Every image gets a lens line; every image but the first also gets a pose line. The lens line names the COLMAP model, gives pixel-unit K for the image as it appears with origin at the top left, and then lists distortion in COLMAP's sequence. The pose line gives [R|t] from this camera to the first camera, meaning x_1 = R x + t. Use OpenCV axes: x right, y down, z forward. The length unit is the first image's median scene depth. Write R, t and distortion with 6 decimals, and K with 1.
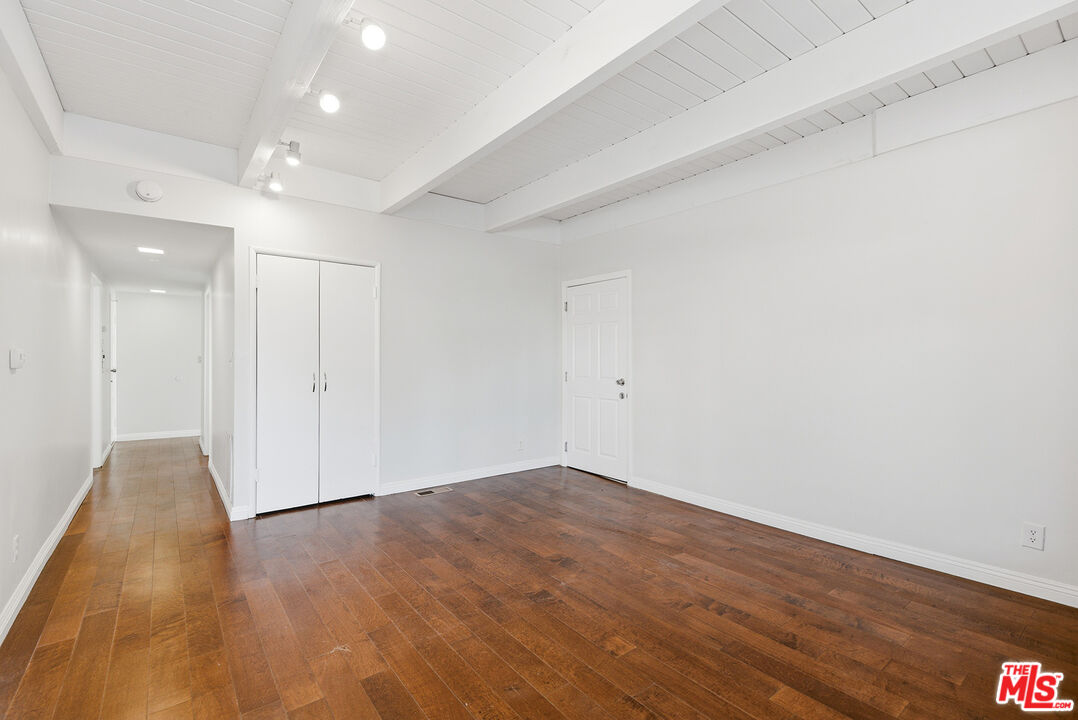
lens RADIAL K [[502.8, 0, 544.4], [0, 502.8, 358.4], [0, 0, 1]] dist [-0.002970, -0.000535]
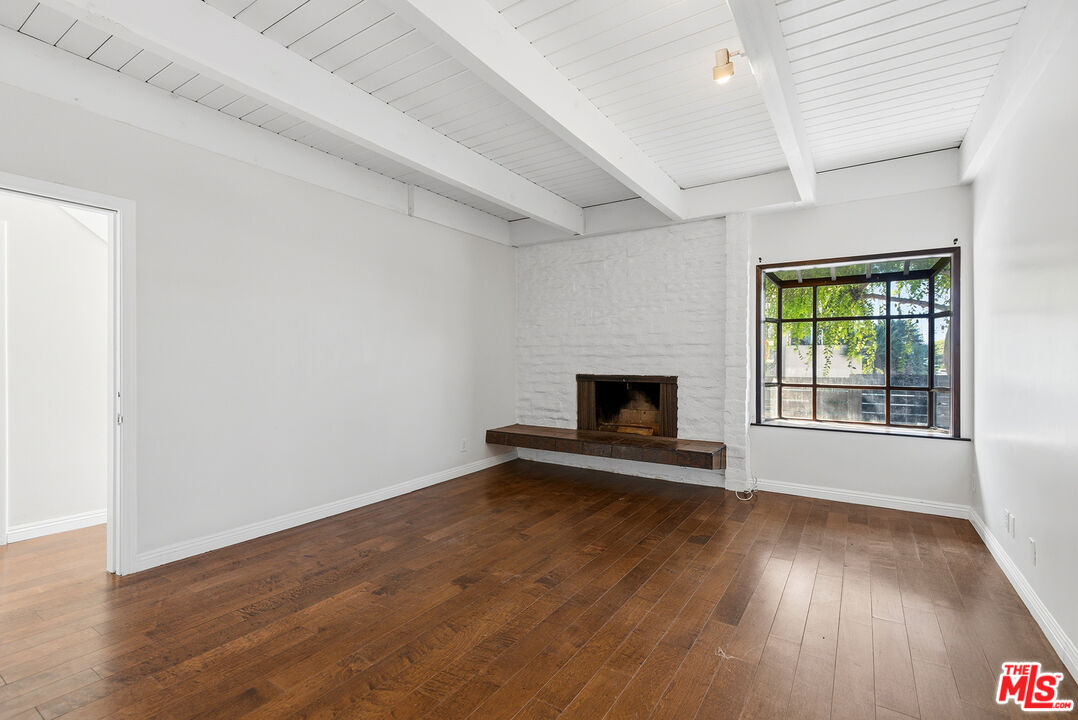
lens RADIAL K [[502.8, 0, 543.5], [0, 502.8, 357.1], [0, 0, 1]] dist [-0.002970, -0.000535]
pose [[-0.349285, 0.000909, 0.937016, -0.824720], [0.002360, 0.999997, -0.000090, 0.007263], [-0.937014, 0.002180, -0.349286, 1.153759]]
